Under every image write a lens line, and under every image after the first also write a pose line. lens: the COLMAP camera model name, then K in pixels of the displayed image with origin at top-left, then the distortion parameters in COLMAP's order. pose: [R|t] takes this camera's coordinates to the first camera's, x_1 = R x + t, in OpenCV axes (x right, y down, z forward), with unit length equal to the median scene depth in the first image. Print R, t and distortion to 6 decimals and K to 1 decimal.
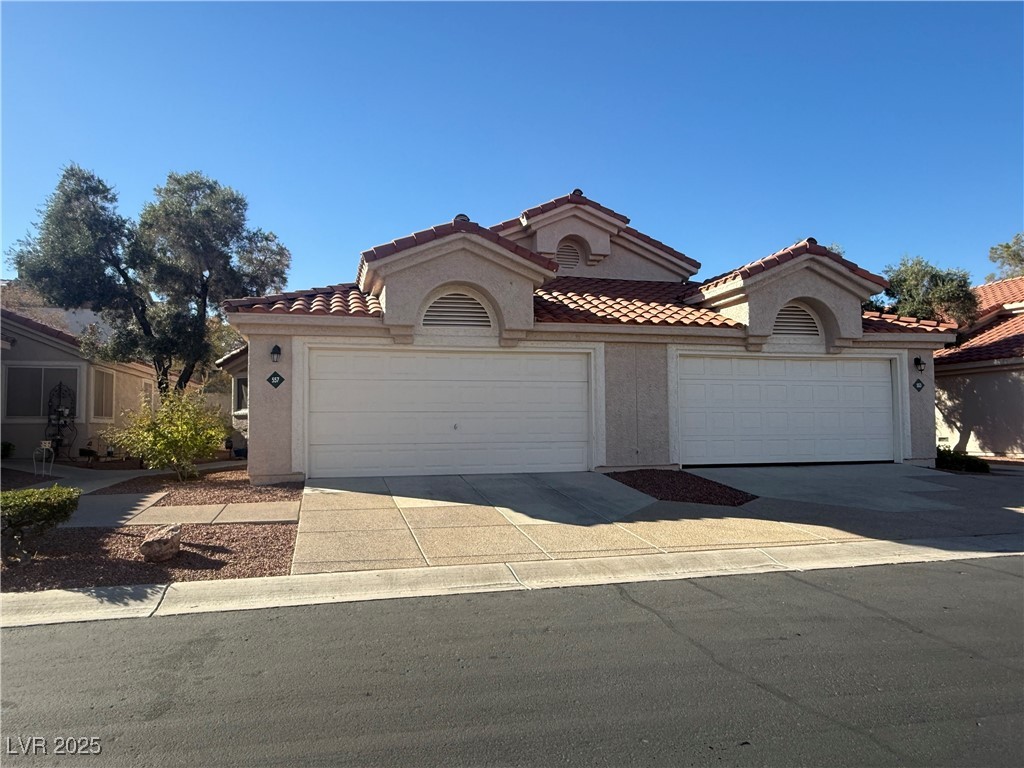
lens RADIAL K [[692.5, 0, 512.0], [0, 692.5, 384.0], [0, 0, 1]] dist [-0.001548, 0.000037]
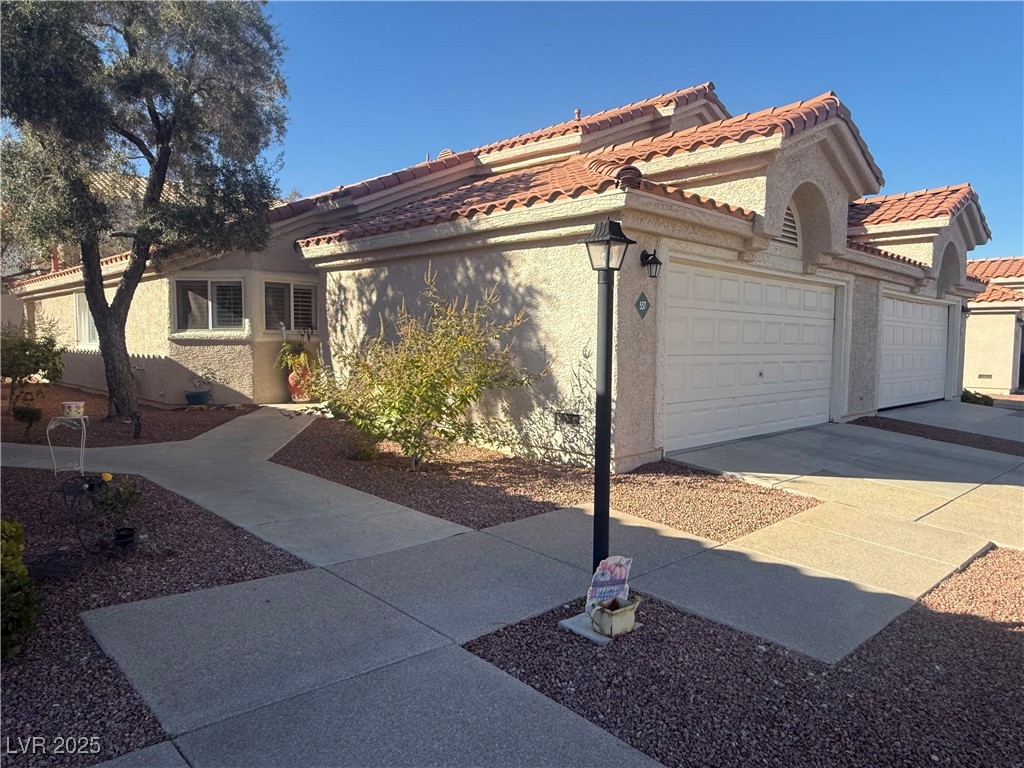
lens RADIAL K [[692.5, 0, 512.0], [0, 692.5, 384.0], [0, 0, 1]] dist [-0.001548, 0.000037]
pose [[0.864318, -0.014269, 0.502743, -0.684191], [-0.045619, 0.993253, 0.106620, 0.002924], [-0.500872, -0.115088, 0.857836, 0.456731]]
